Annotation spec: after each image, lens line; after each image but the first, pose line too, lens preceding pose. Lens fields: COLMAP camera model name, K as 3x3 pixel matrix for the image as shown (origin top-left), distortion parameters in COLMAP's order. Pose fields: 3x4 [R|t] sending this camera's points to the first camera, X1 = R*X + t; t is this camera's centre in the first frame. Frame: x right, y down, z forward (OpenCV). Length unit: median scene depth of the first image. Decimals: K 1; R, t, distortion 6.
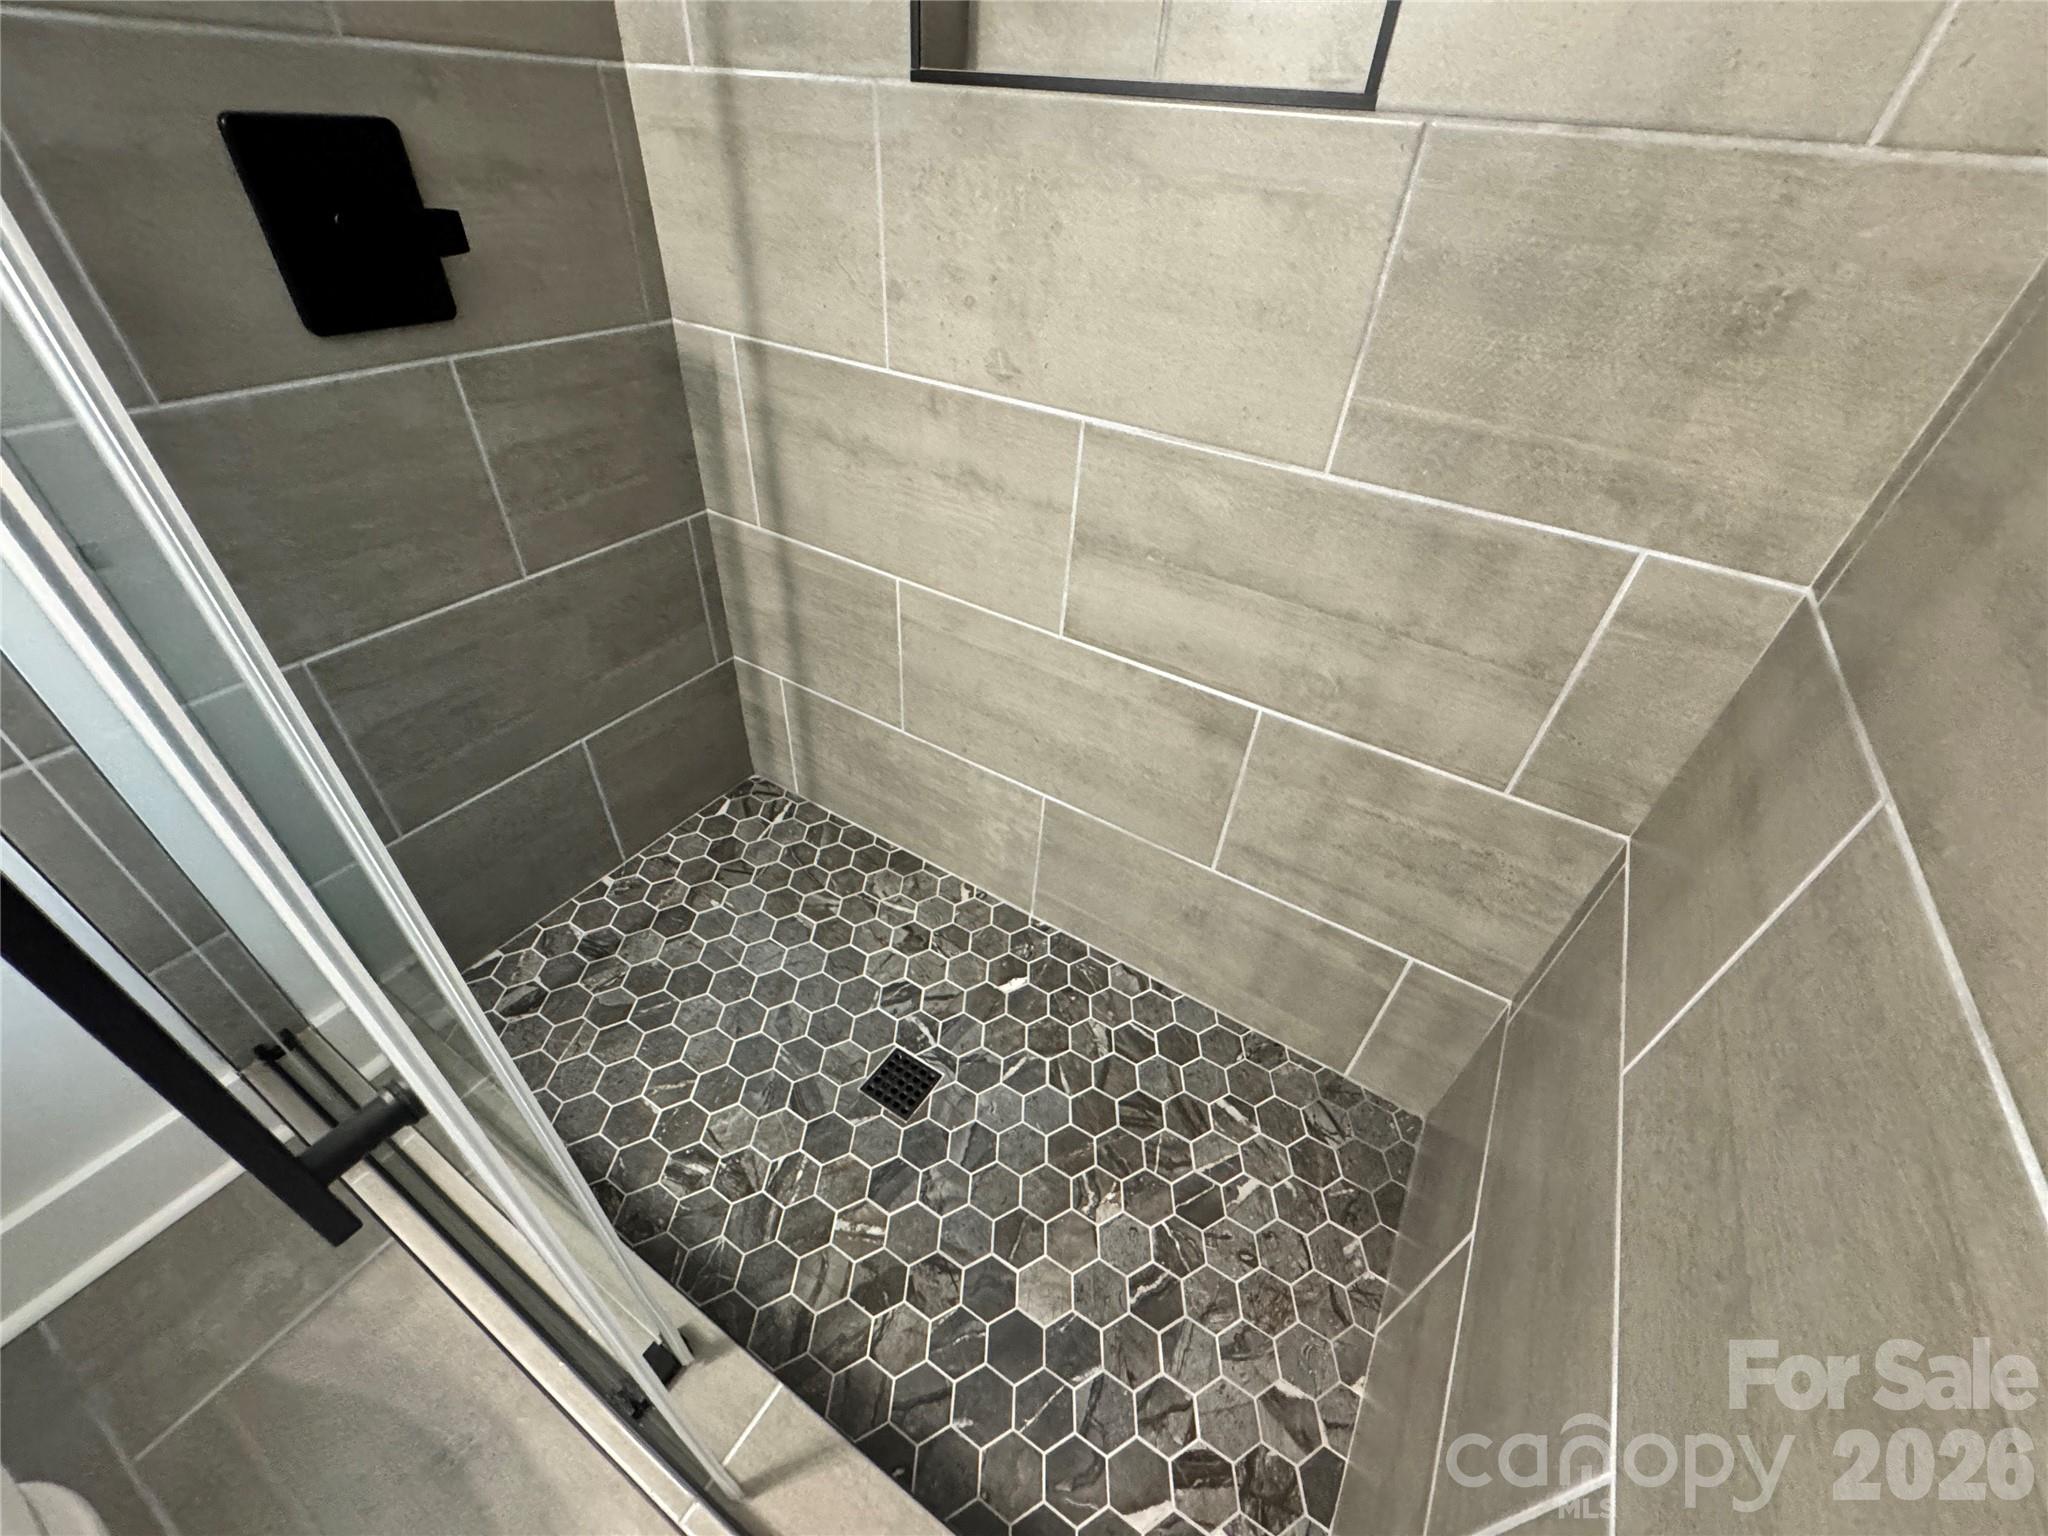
lens RADIAL K [[819.6, 0, 1021.9], [0, 819.6, 768.4], [0, 0, 1]] dist [-0.004978, -0.000316]
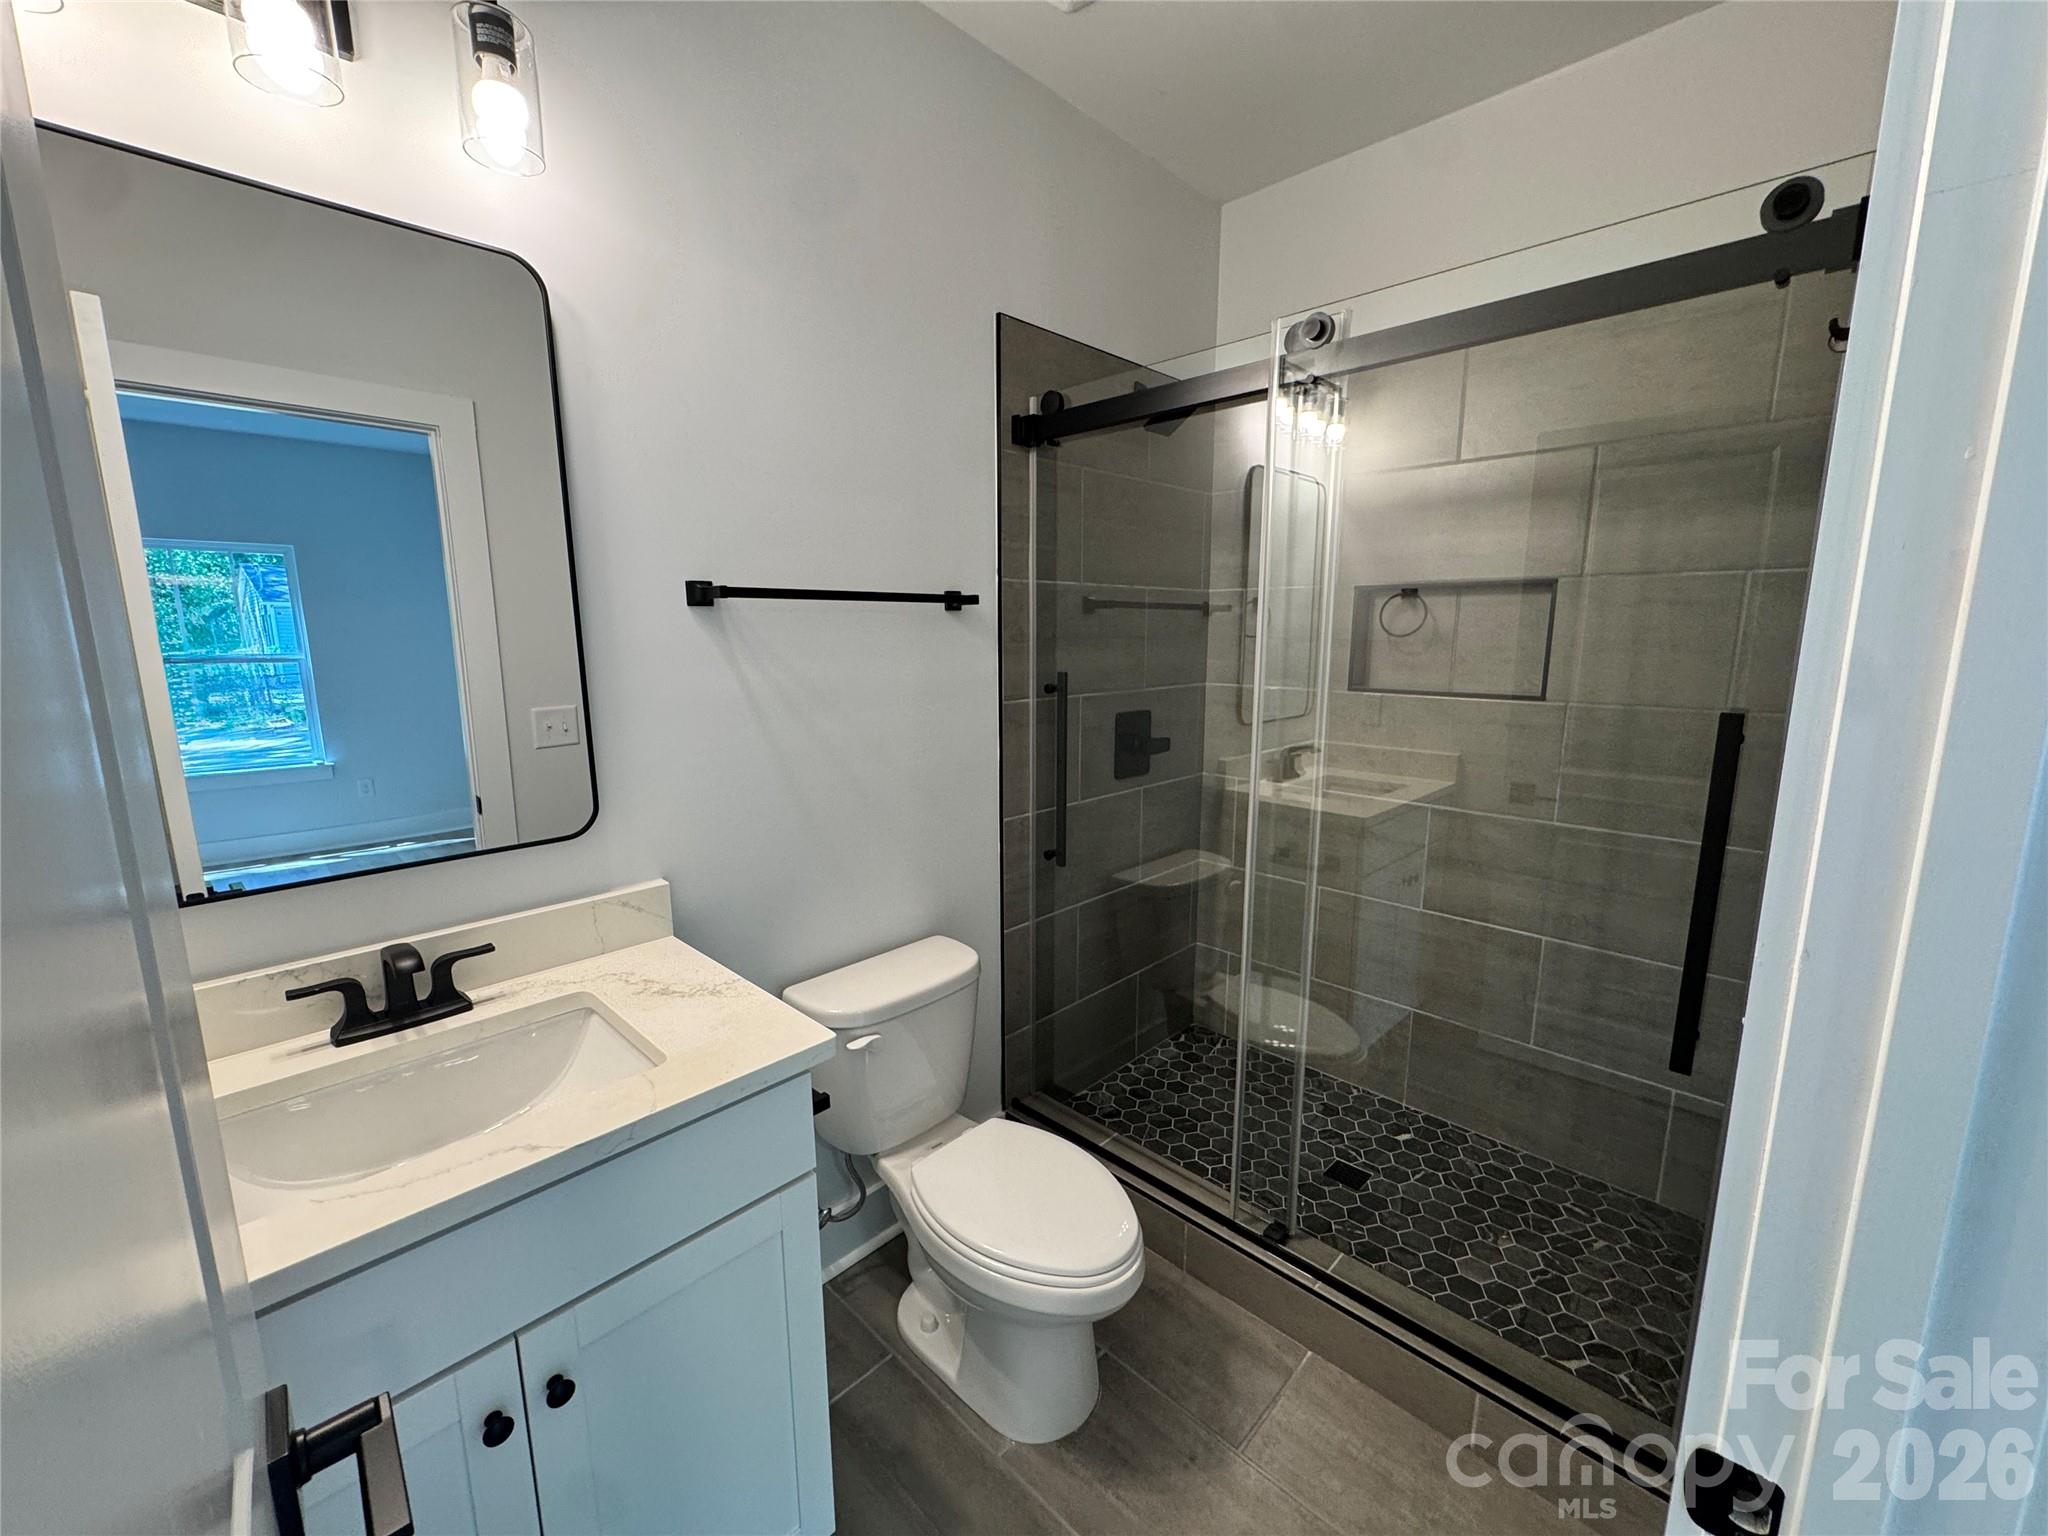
lens RADIAL K [[815.1, 0, 1022.0], [0, 815.1, 766.9], [0, 0, 1]] dist [-0.001647, 0.000188]
pose [[0.973421, -0.024616, -0.227696, -0.417092], [-0.090758, 0.871349, -0.482197, 0.552504], [0.210272, 0.490046, 0.845955, -0.989534]]
